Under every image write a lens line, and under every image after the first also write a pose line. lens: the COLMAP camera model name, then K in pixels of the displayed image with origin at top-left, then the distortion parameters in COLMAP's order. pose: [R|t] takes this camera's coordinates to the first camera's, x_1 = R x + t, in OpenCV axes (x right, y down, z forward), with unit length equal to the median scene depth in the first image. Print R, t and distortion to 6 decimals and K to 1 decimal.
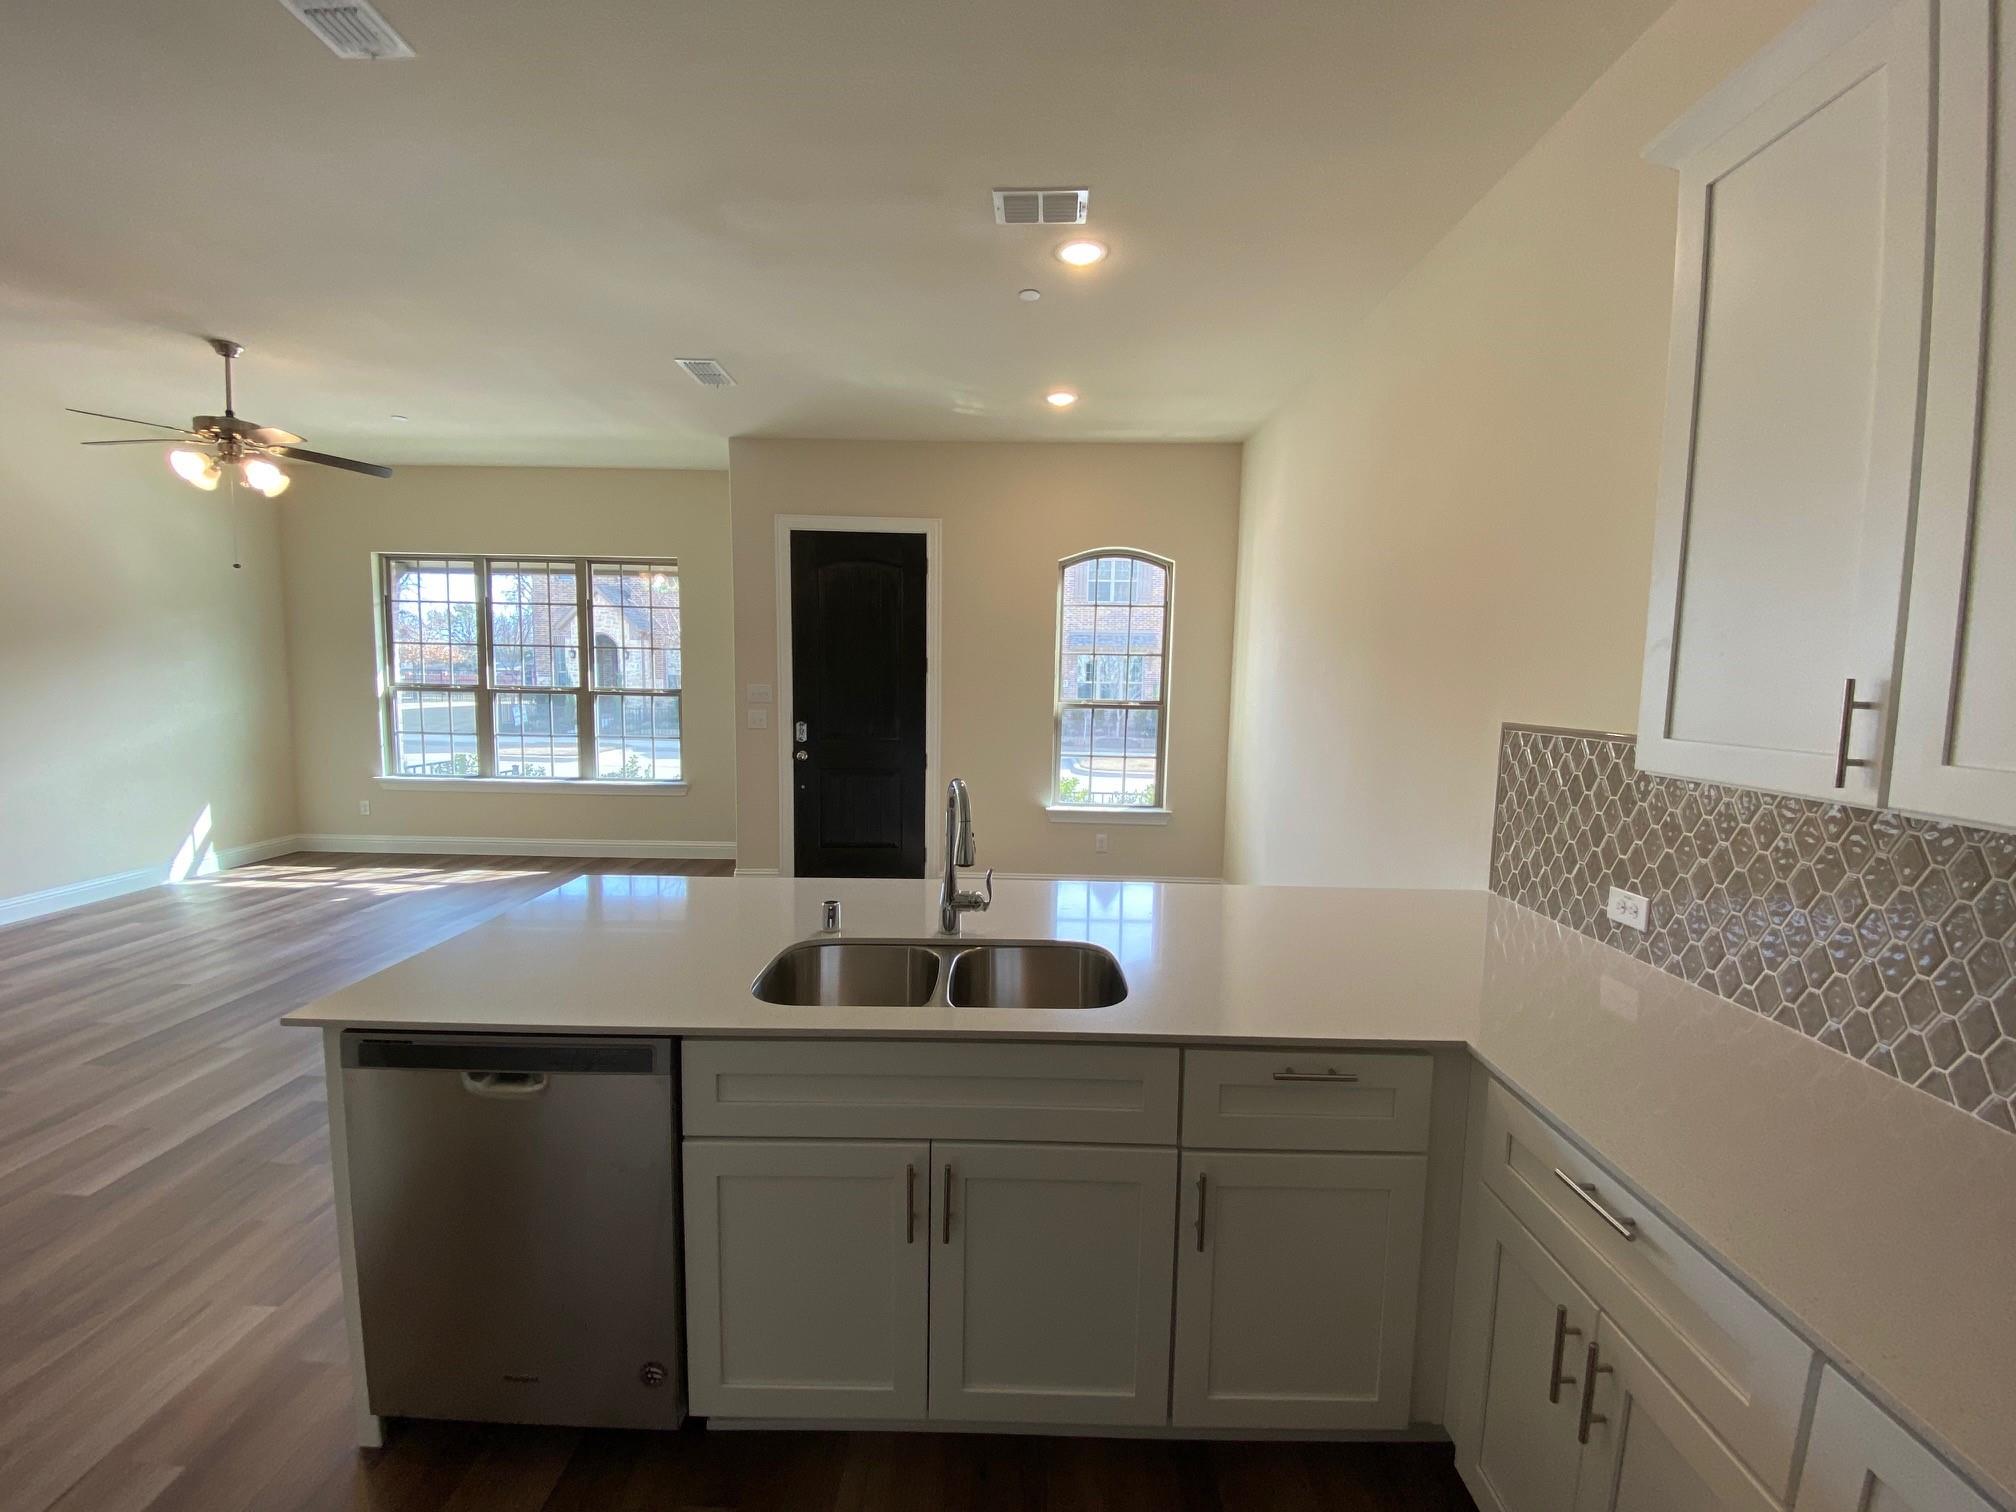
lens RADIAL K [[819.7, 0, 1005.4], [0, 819.7, 753.9], [0, 0, 1]] dist [0.022021, -0.022912]
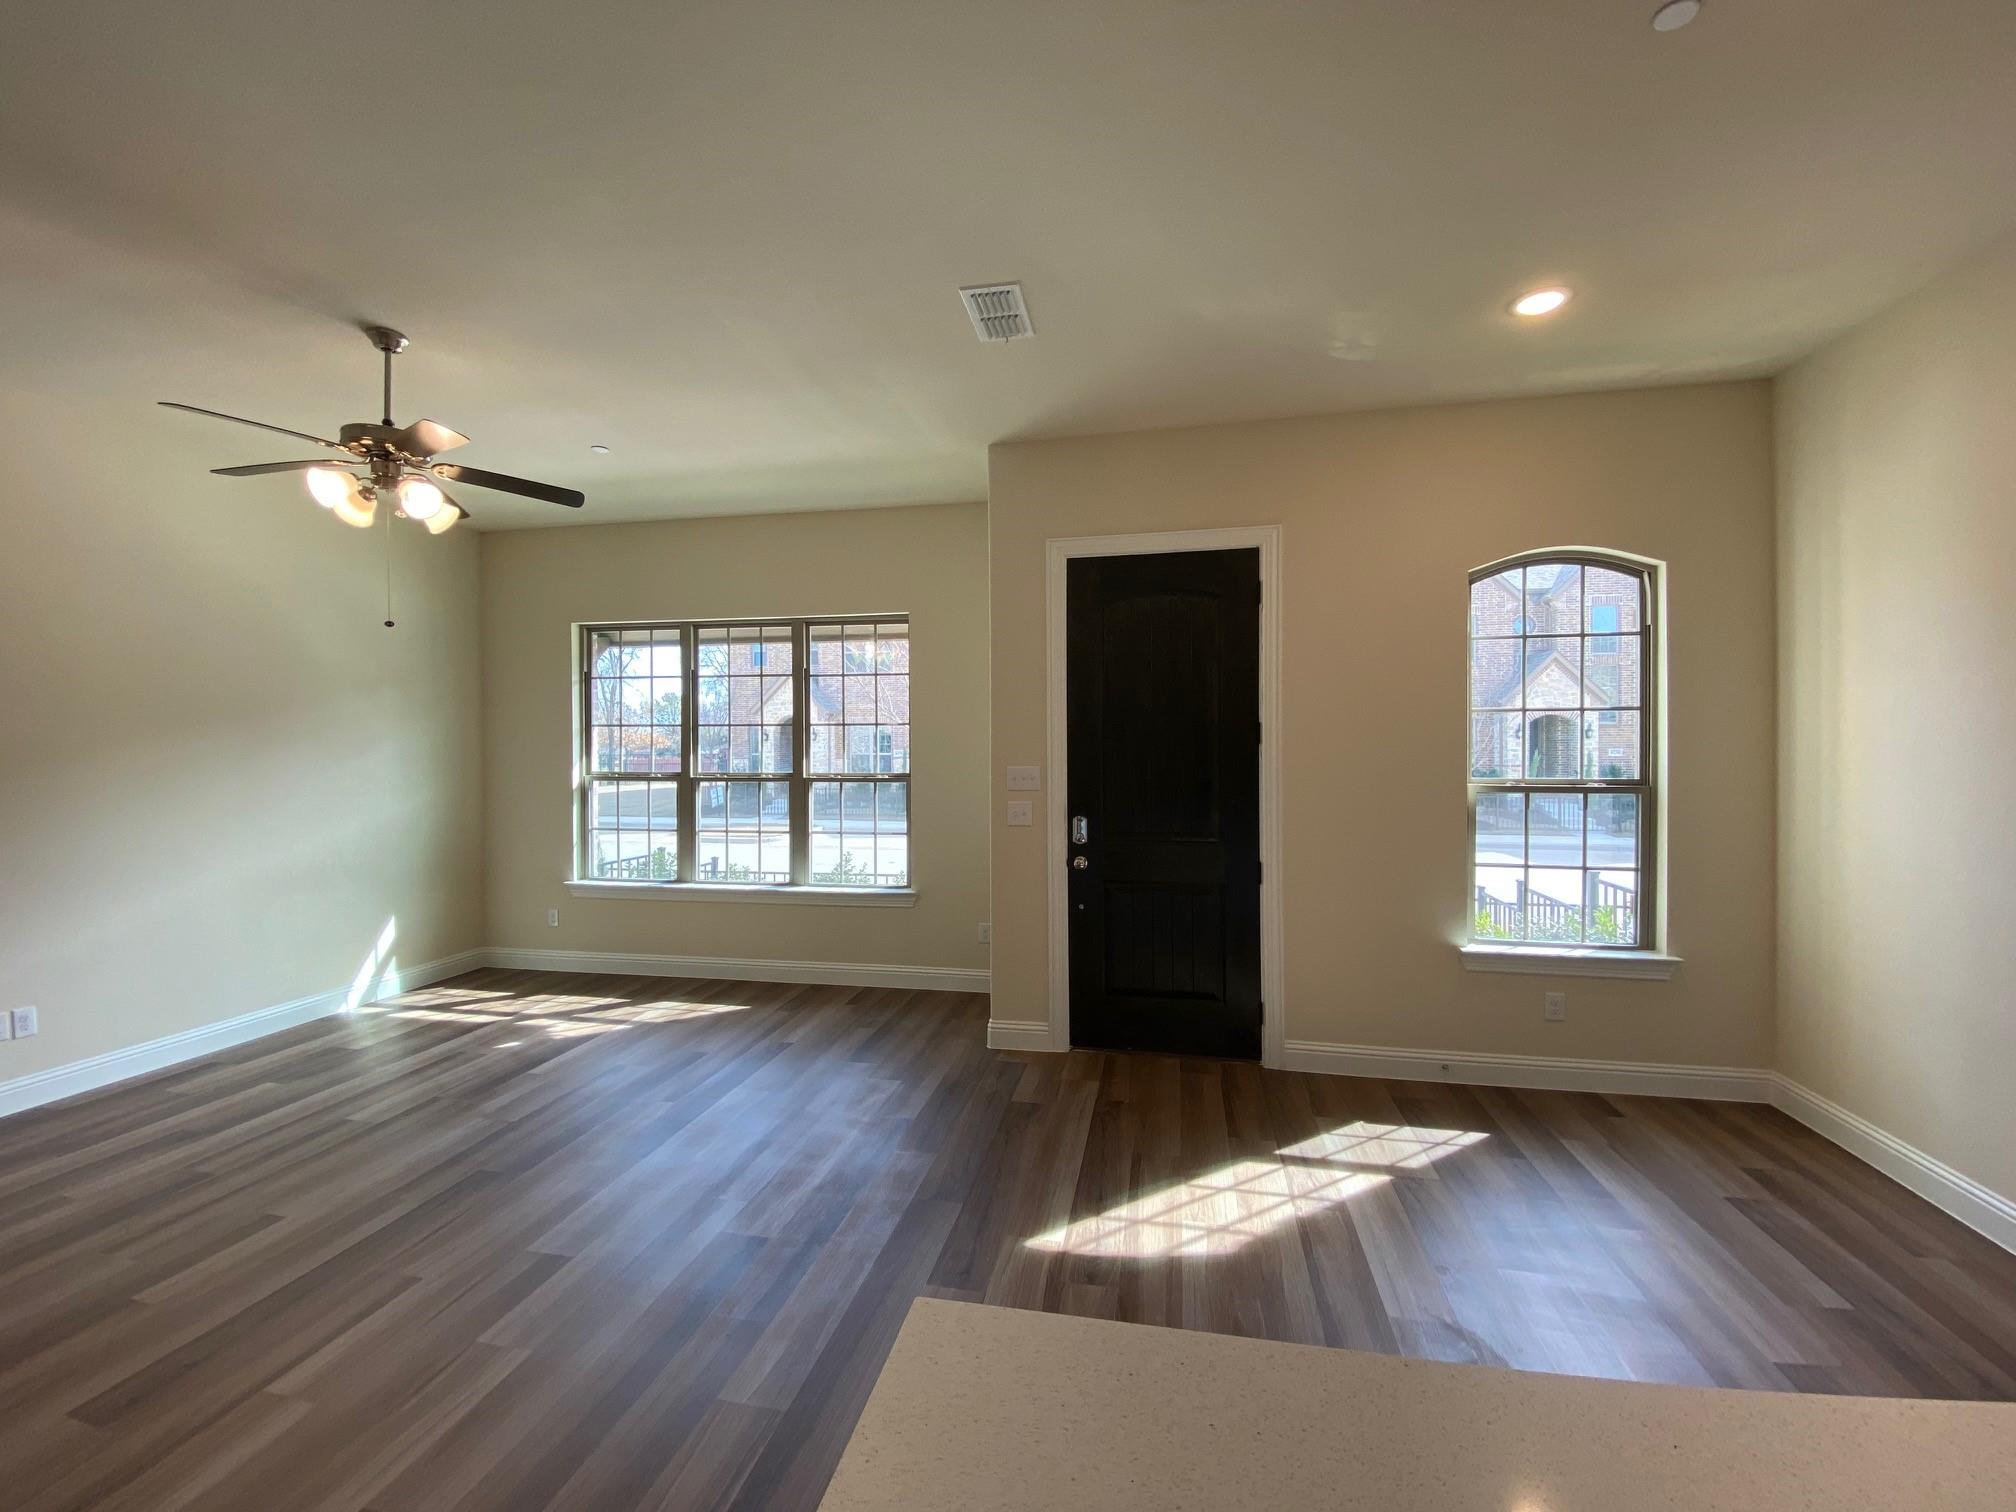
lens RADIAL K [[819.7, 0, 1005.4], [0, 819.7, 753.9], [0, 0, 1]] dist [0.022021, -0.022912]
pose [[0.981926, -0.020614, -0.188138, -0.170981], [0.003487, 0.995852, -0.090918, -0.028064], [0.189231, 0.088619, 0.977925, 0.266070]]
